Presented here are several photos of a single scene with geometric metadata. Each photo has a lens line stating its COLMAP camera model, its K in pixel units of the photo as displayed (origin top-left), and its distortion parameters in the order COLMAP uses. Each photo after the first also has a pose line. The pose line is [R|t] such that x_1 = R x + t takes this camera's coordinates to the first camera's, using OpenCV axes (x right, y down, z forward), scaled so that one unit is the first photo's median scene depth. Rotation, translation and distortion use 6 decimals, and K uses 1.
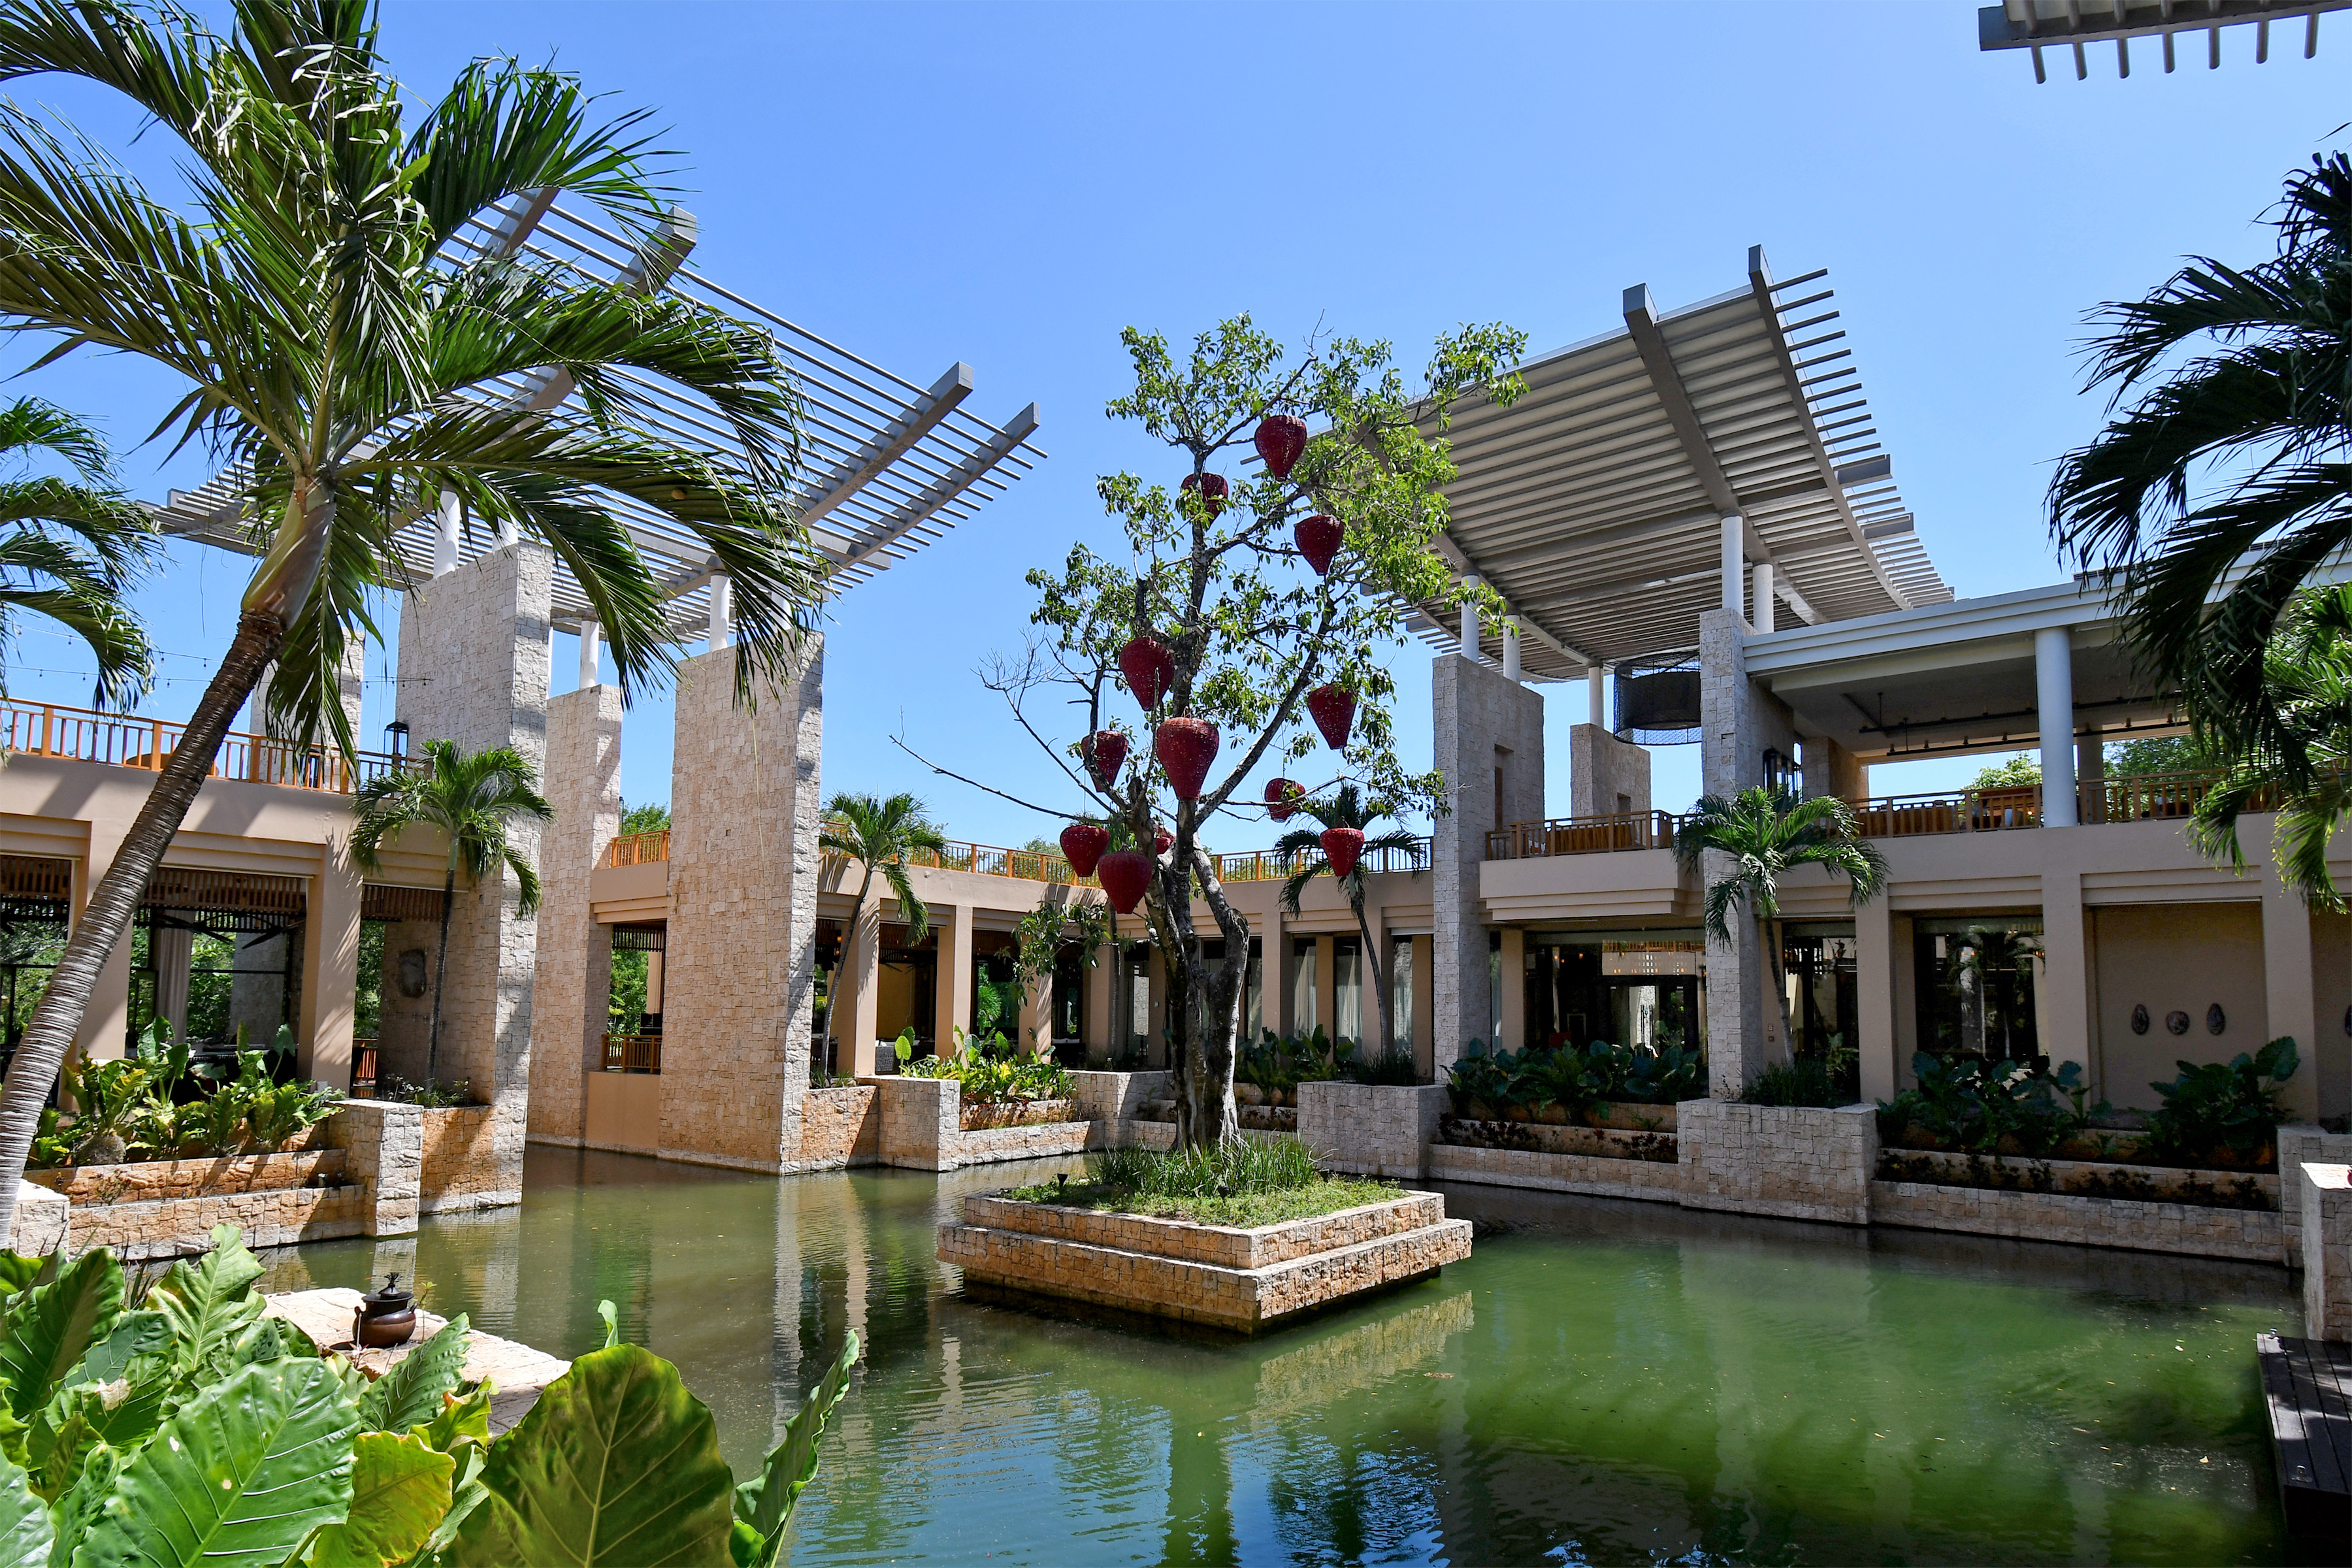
lens RADIAL K [[1268.3, 0, 1177.9], [0, 1268.3, 769.5], [0, 0, 1]] dist [0.025706, -0.001188]
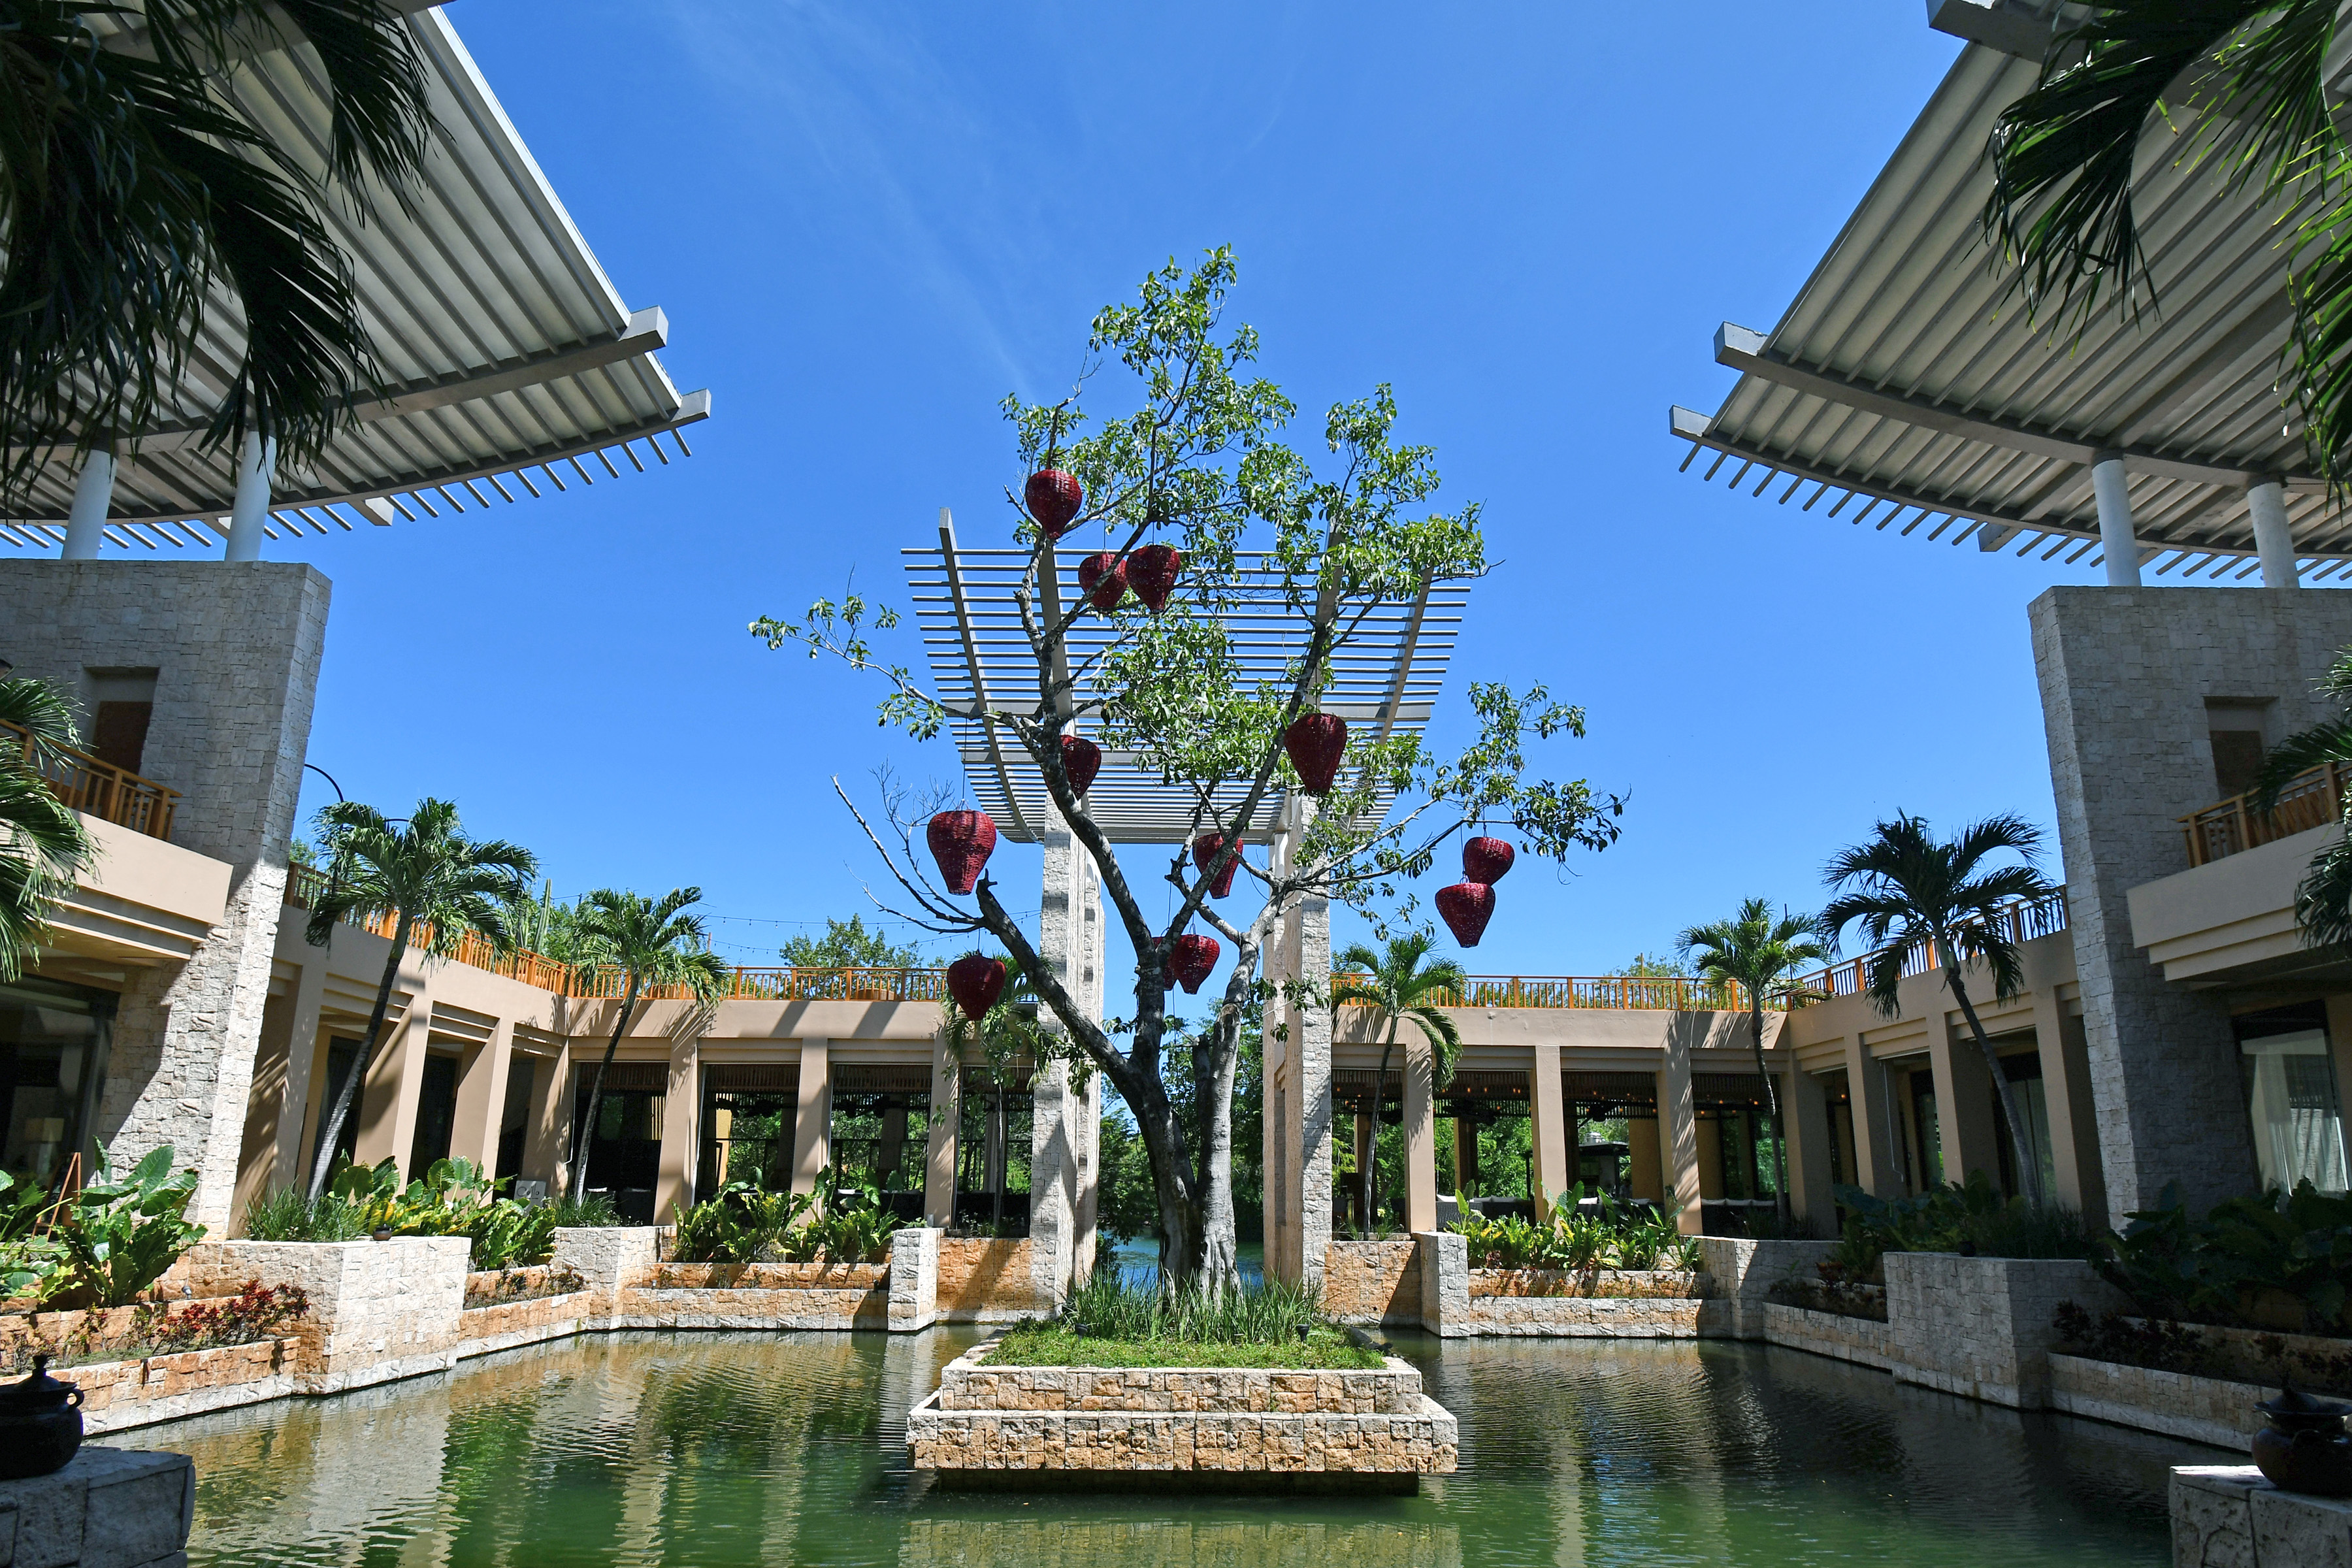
lens RADIAL K [[1216.1, 0, 1181.3], [0, 1216.1, 798.7], [0, 0, 1]] dist [0.007420, -0.000836]
pose [[0.632764, -0.244546, -0.734716, 0.419207], [0.145464, 0.969470, -0.197404, 0.084568], [0.760559, 0.018035, 0.649018, 0.276745]]
